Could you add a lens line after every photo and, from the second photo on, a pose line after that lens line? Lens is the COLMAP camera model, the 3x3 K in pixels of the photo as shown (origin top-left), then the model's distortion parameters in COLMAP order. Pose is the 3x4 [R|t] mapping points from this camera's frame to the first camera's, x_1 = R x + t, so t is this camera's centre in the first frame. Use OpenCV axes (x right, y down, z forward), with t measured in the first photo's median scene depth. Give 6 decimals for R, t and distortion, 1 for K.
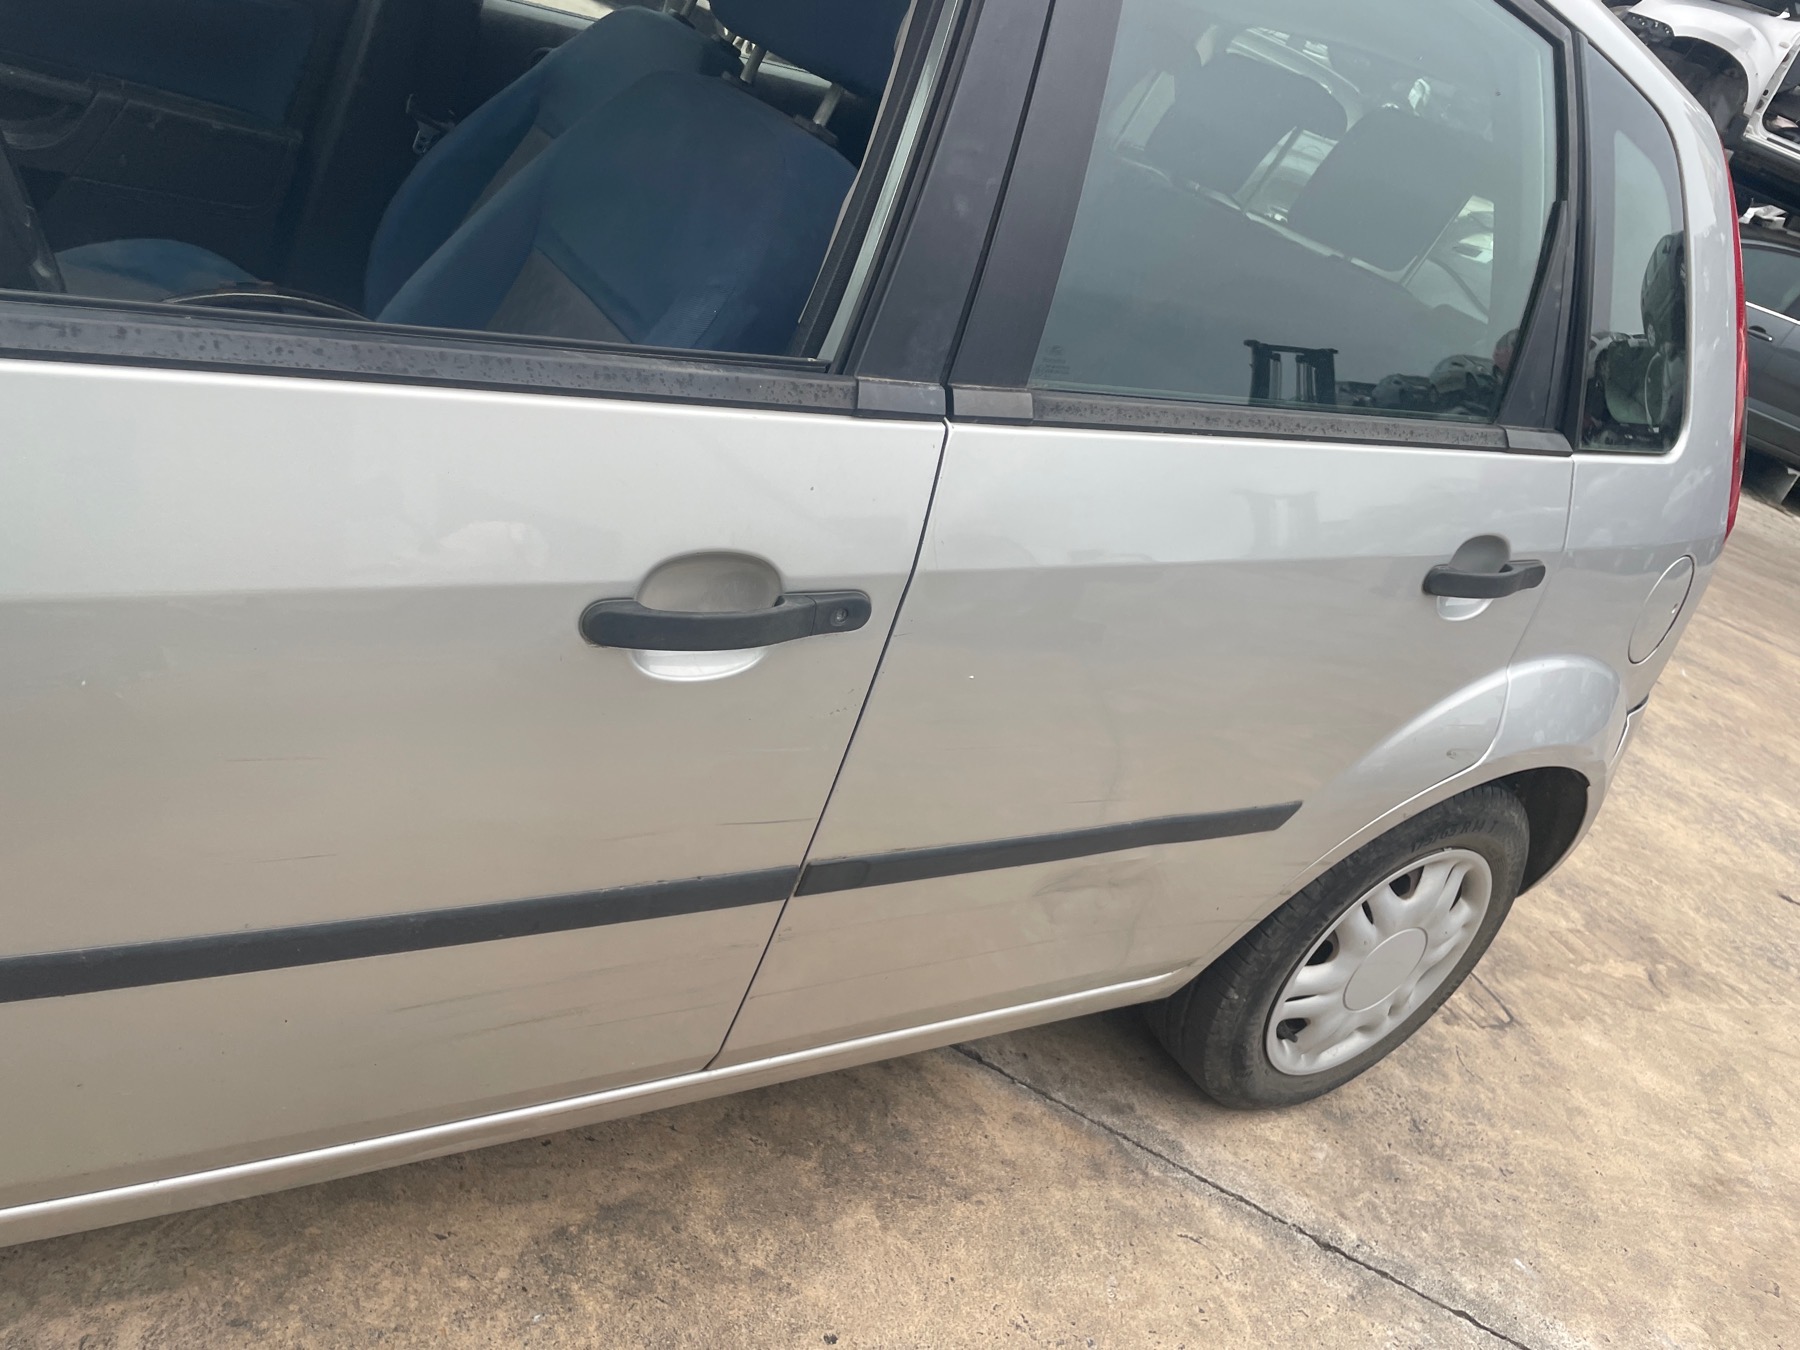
lens RADIAL K [[1379.0, 0, 881.7], [0, 1379.0, 654.0], [0, 0, 1]] dist [0.081385, -0.102326]
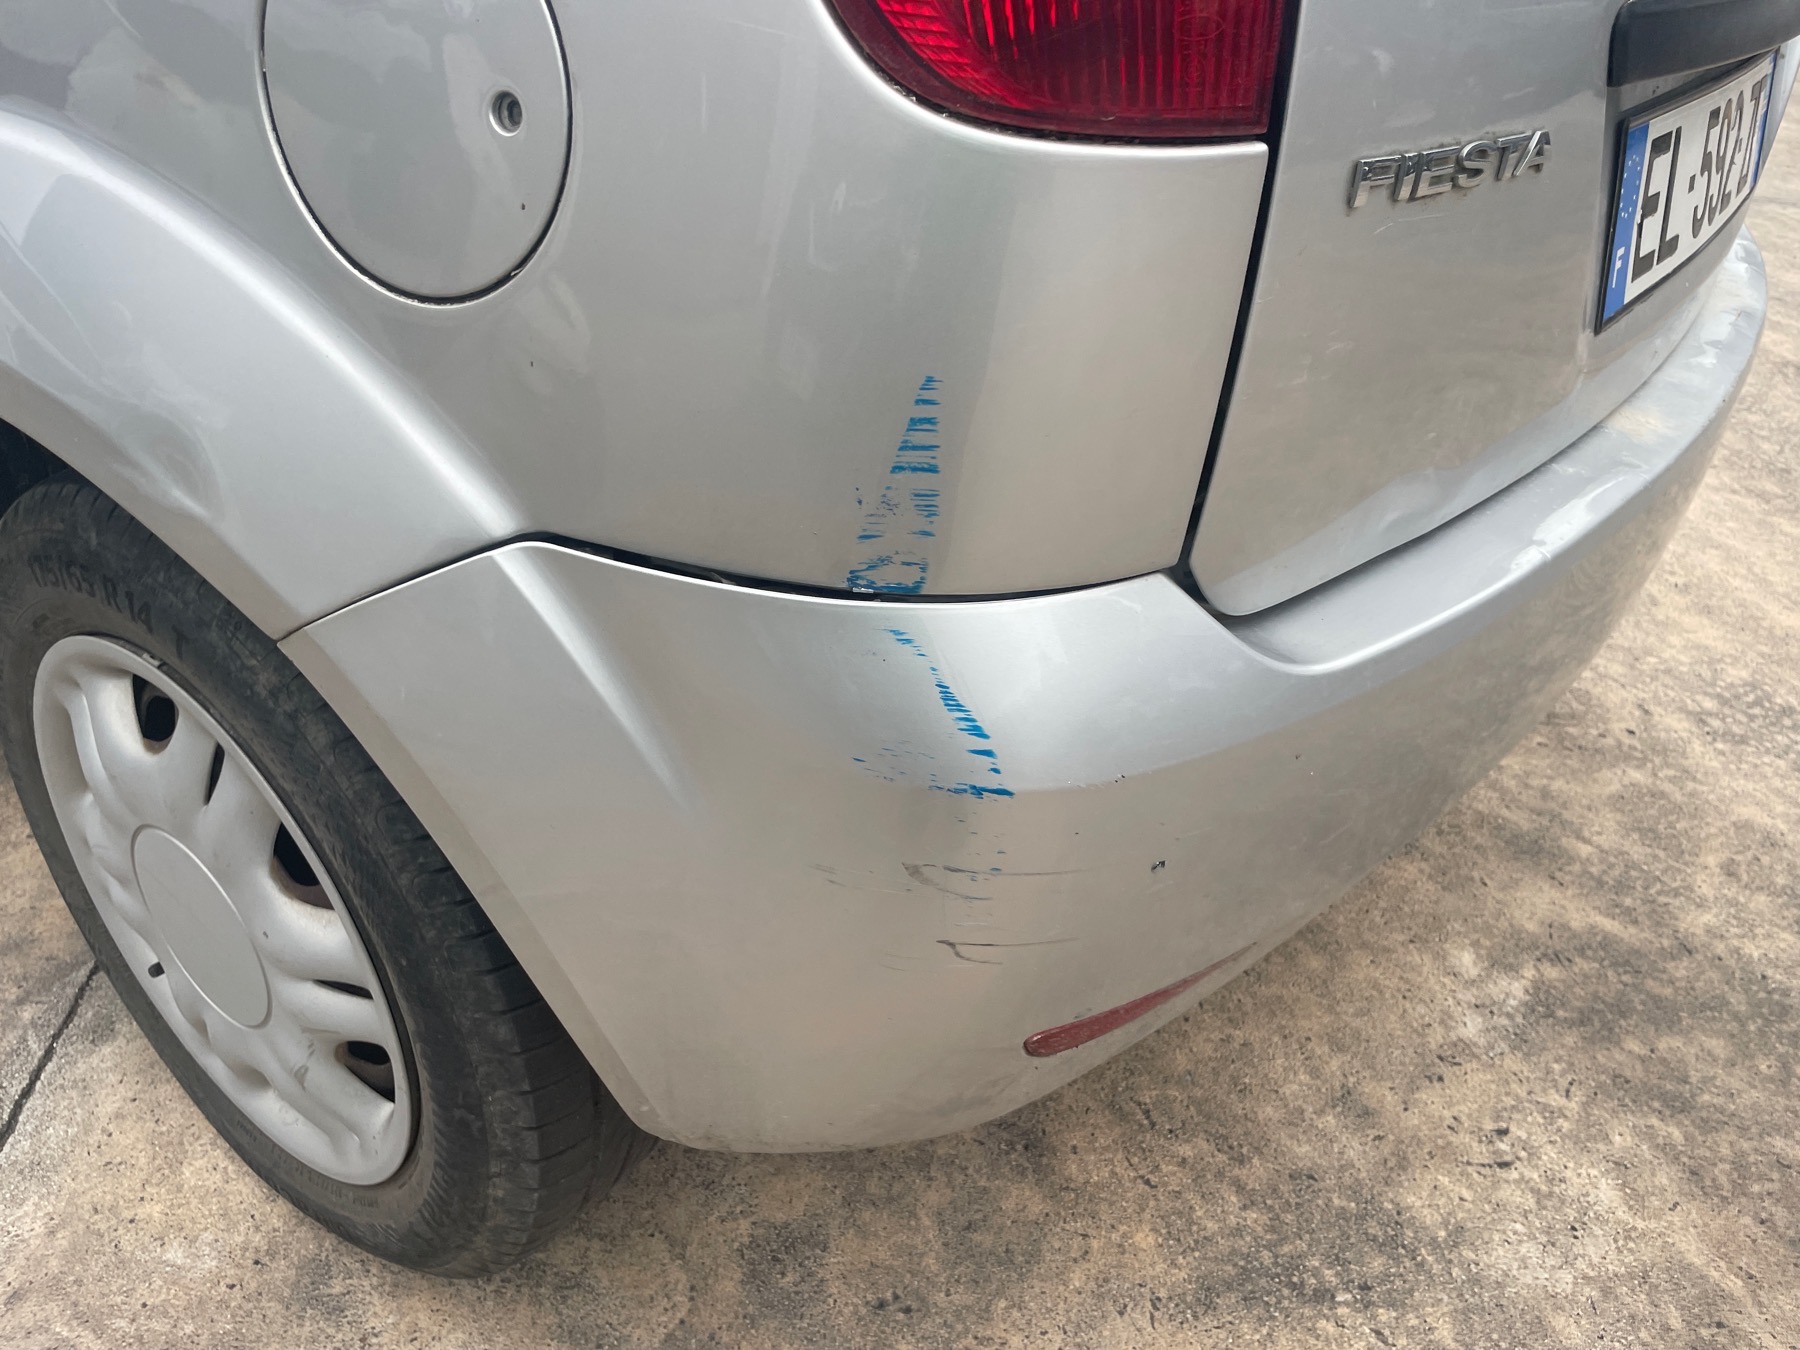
lens RADIAL K [[1380.5, 0, 902.8], [0, 1380.5, 676.0], [0, 0, 1]] dist [0.082438, -0.107600]
pose [[0.375425, 0.244408, -0.894047, 0.854750], [-0.380307, 0.920285, 0.091884, 0.014895], [0.845235, 0.305517, 0.438448, 0.971901]]
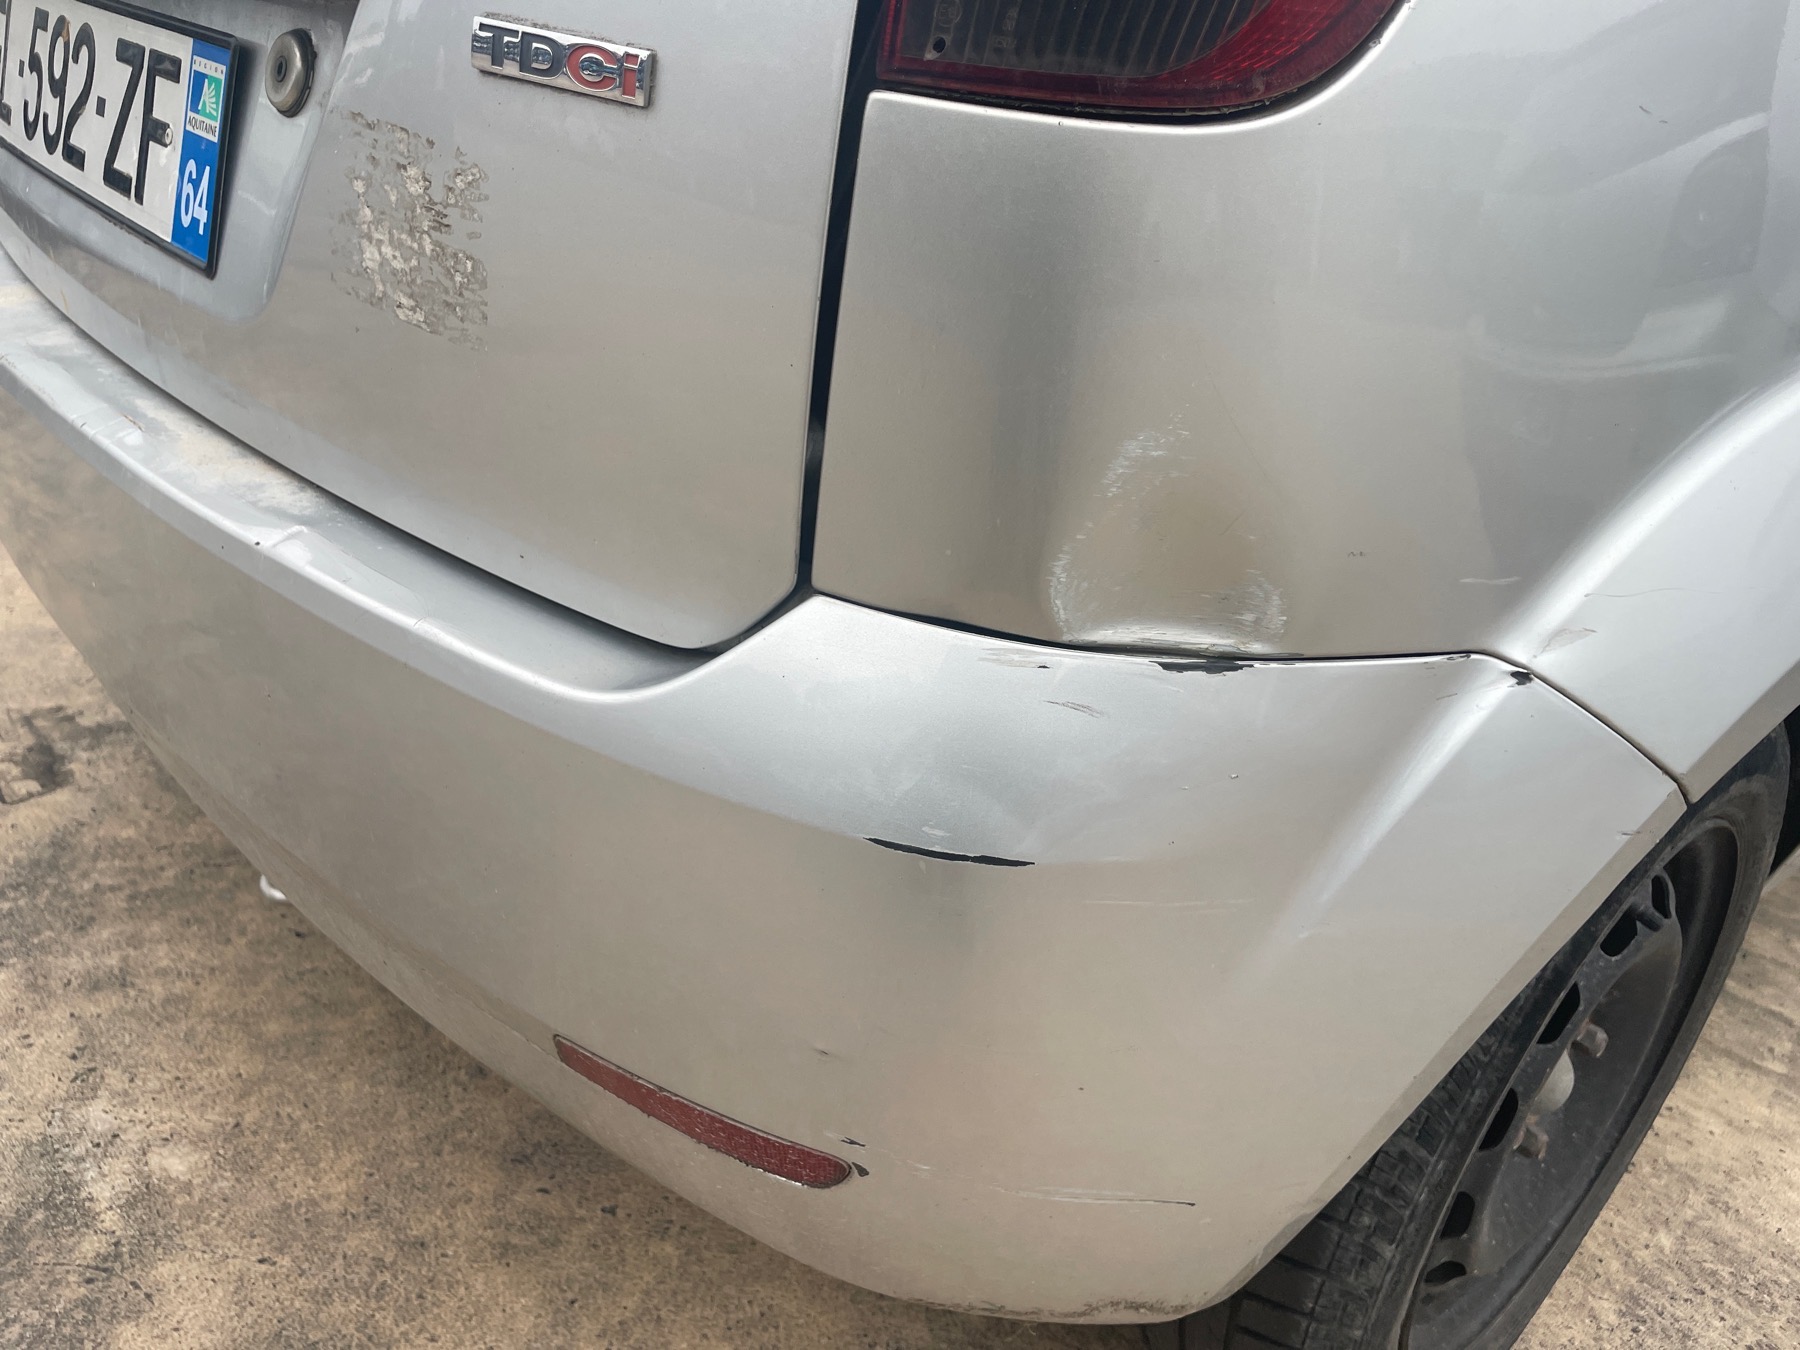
lens RADIAL K [[1360.4, 0, 865.9], [0, 1360.4, 676.7], [0, 0, 1]] dist [0.077937, -0.099707]
pose [[-0.893465, -0.312915, -0.322187, 0.340329], [-0.446314, 0.538334, 0.714843, -0.532769], [-0.050241, 0.782484, -0.620641, 1.767605]]
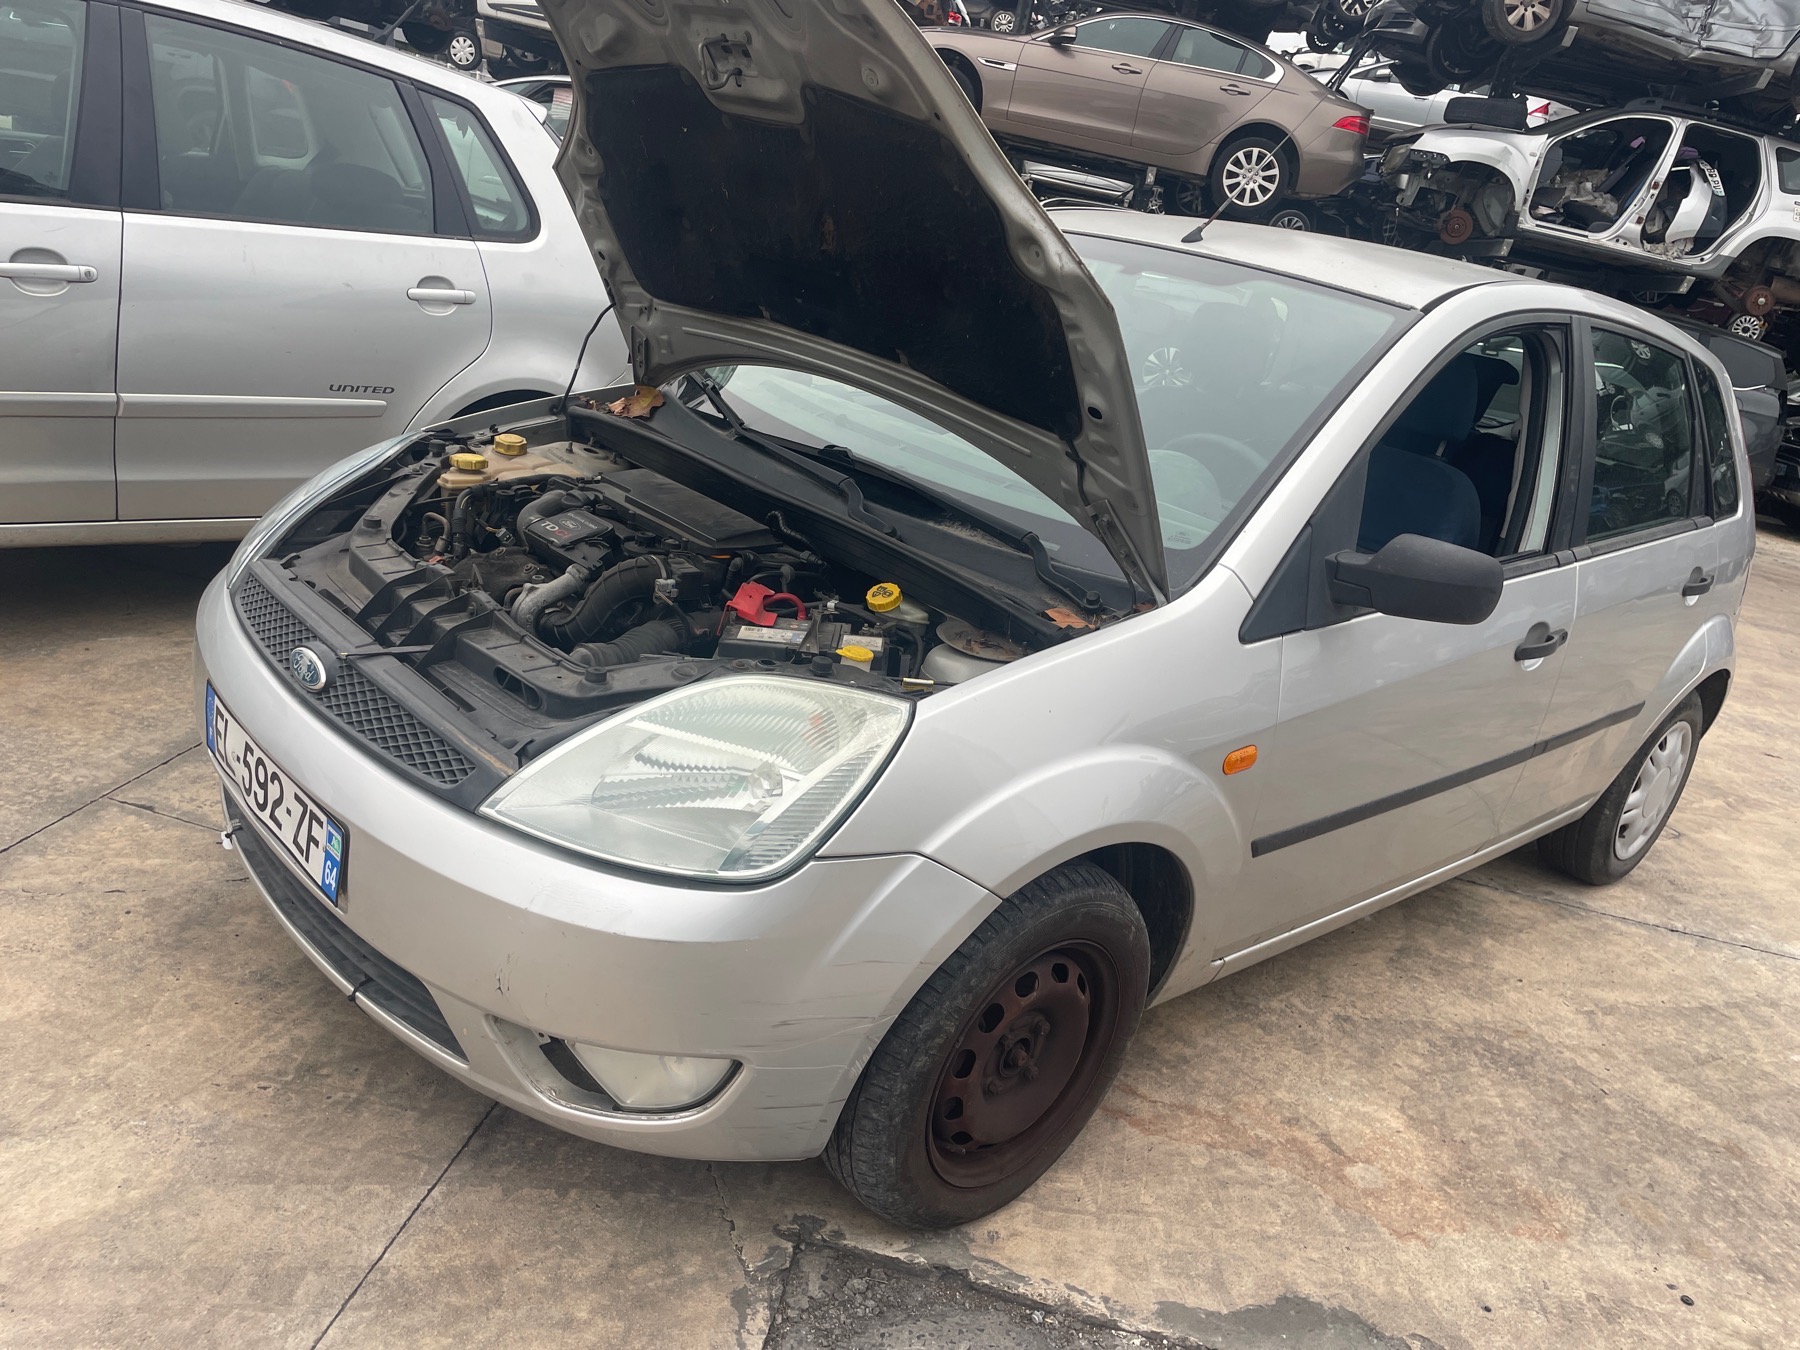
lens RADIAL K [[1370.3, 0, 900.0], [0, 1370.3, 681.5], [0, 0, 1]] dist [0.092706, -0.110616]
pose [[0.971564, -0.202242, 0.123131, -0.880158], [0.210960, 0.975506, -0.062315, -0.026990], [-0.107512, 0.086518, 0.990432, -0.835887]]
